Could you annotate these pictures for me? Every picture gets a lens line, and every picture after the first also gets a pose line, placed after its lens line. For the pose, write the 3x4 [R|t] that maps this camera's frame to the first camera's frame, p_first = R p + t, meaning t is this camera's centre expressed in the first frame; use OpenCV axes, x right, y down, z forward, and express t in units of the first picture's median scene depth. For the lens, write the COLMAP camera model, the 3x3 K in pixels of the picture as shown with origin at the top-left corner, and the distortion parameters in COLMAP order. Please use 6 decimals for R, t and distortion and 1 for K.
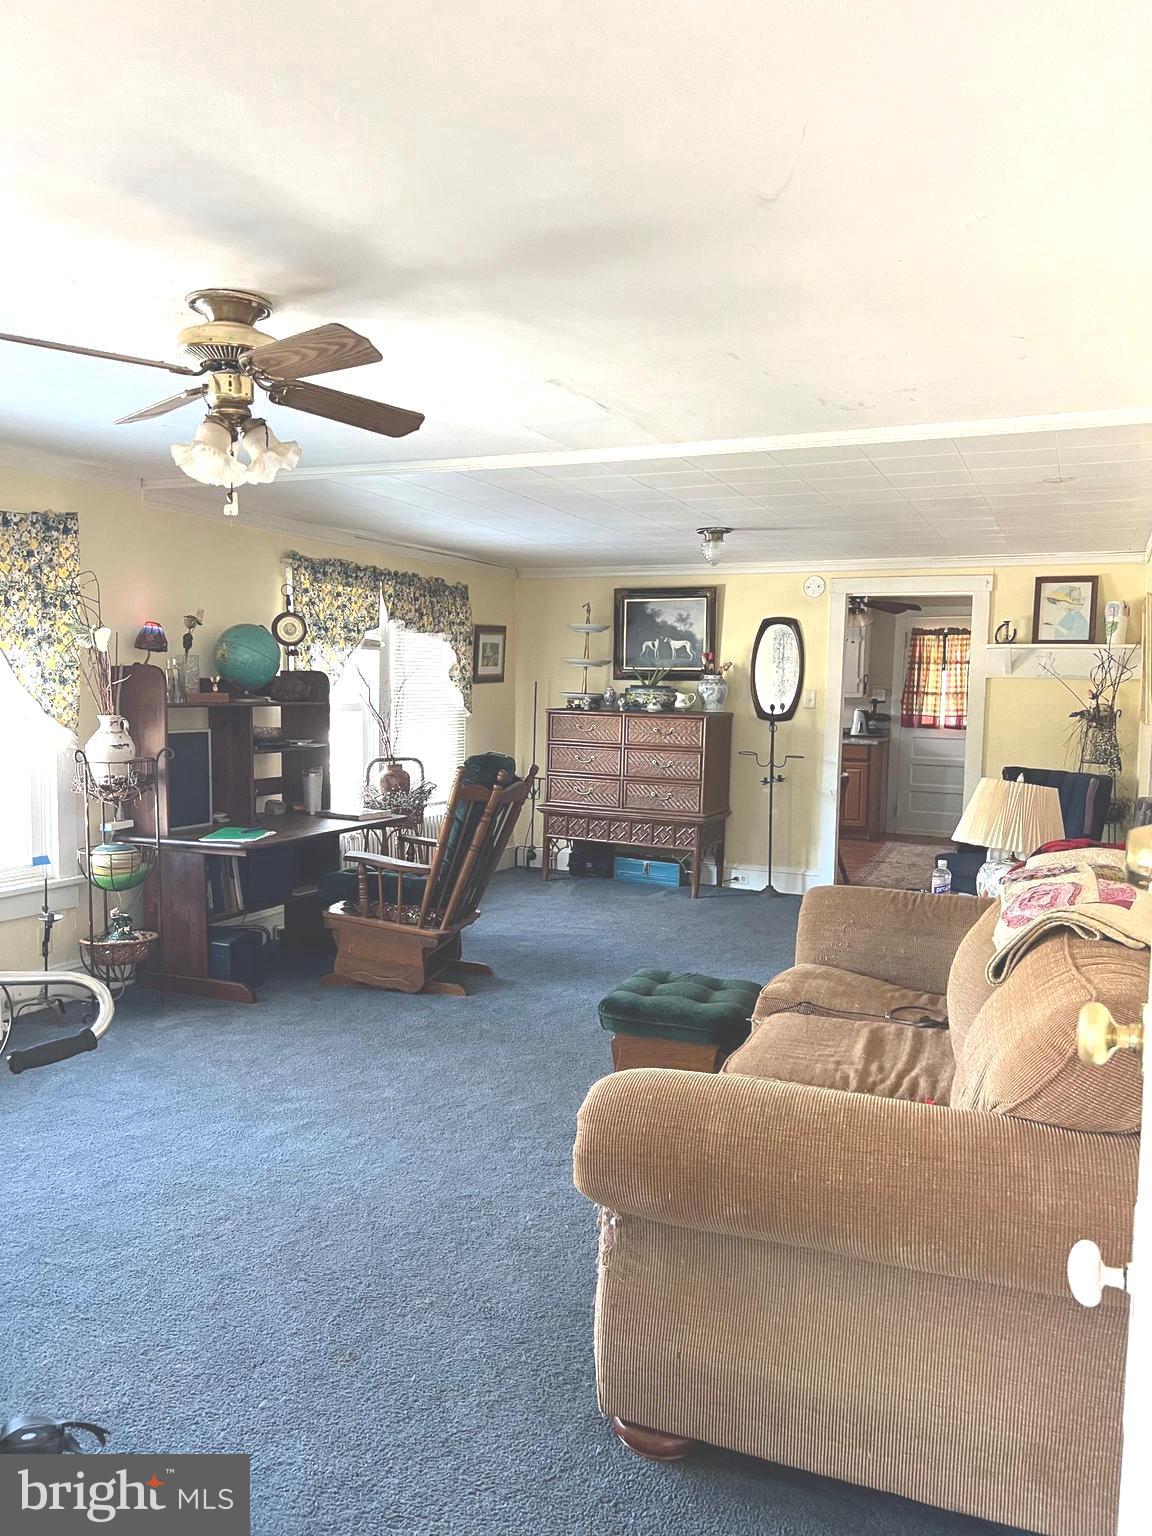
lens RADIAL K [[1146.2, 0, 559.6], [0, 1146.2, 778.6], [0, 0, 1]] dist [0.089724, -0.146759]
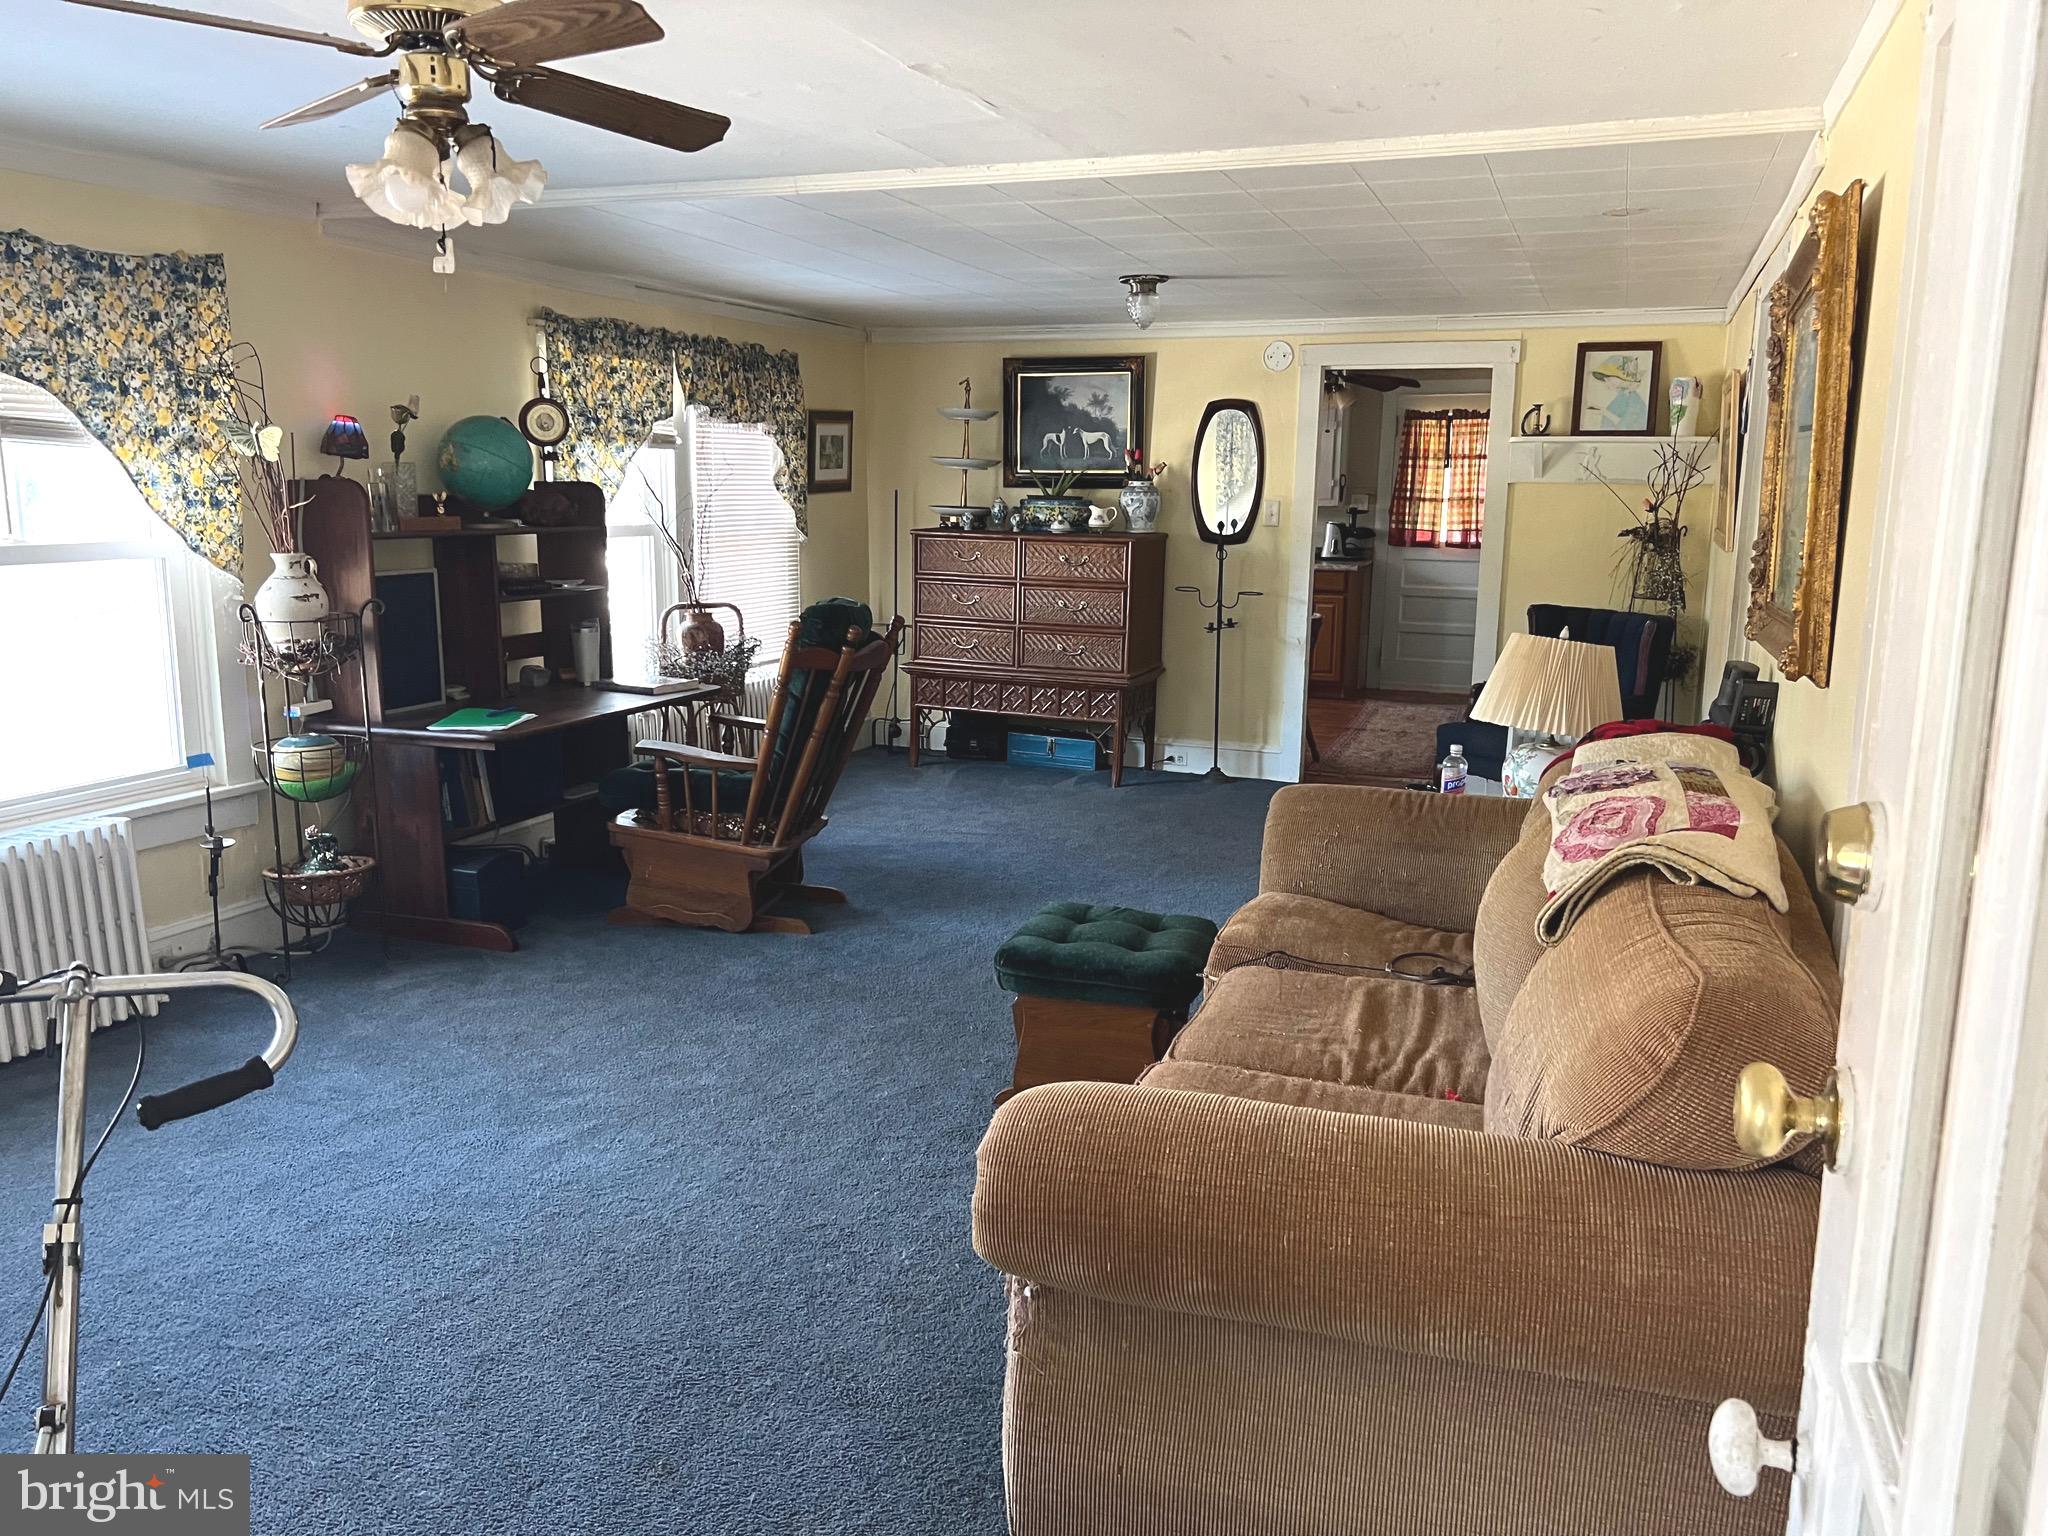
lens RADIAL K [[1532.0, 0, 1010.0], [0, 1532.0, 754.5], [0, 0, 1]] dist [0.066318, -0.070092]
pose [[0.998485, -0.015575, 0.052769, -0.003966], [0.010485, 0.995383, 0.095403, -0.016248], [-0.054012, -0.094706, 0.994039, 0.031514]]
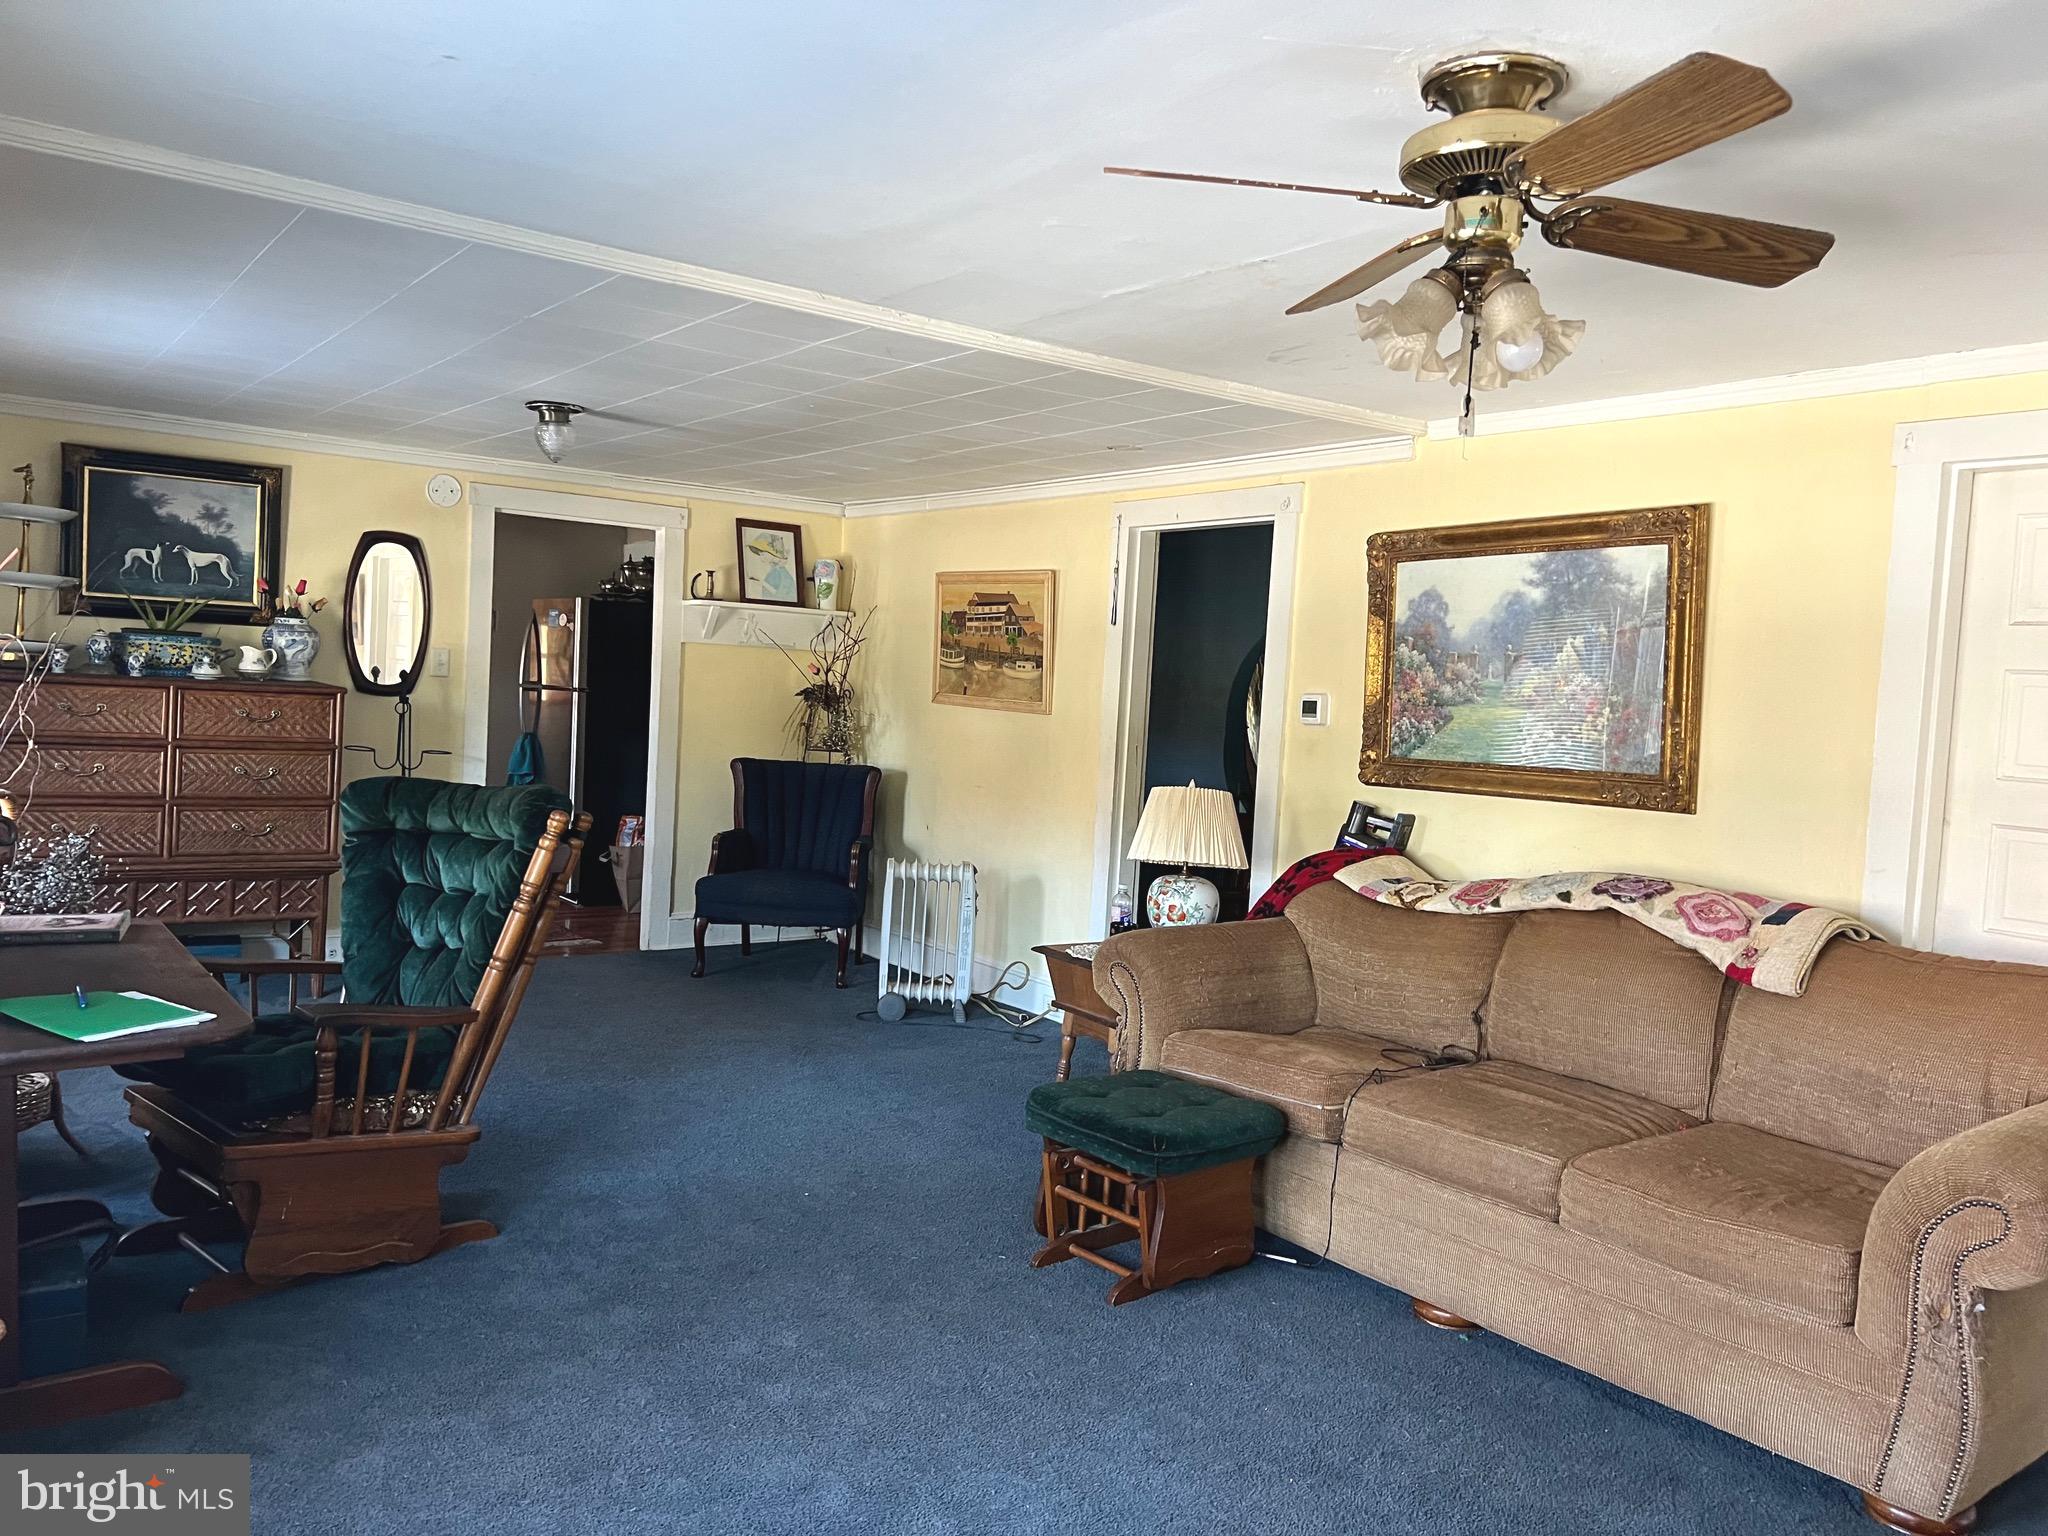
lens RADIAL K [[1550.7, 0, 986.8], [0, 1550.7, 760.0], [0, 0, 1]] dist [0.082359, -0.154933]
pose [[0.499649, -0.038528, 0.865371, -0.565788], [0.025563, 0.999231, 0.029728, -0.046198], [-0.865851, 0.007268, 0.500249, 0.416939]]
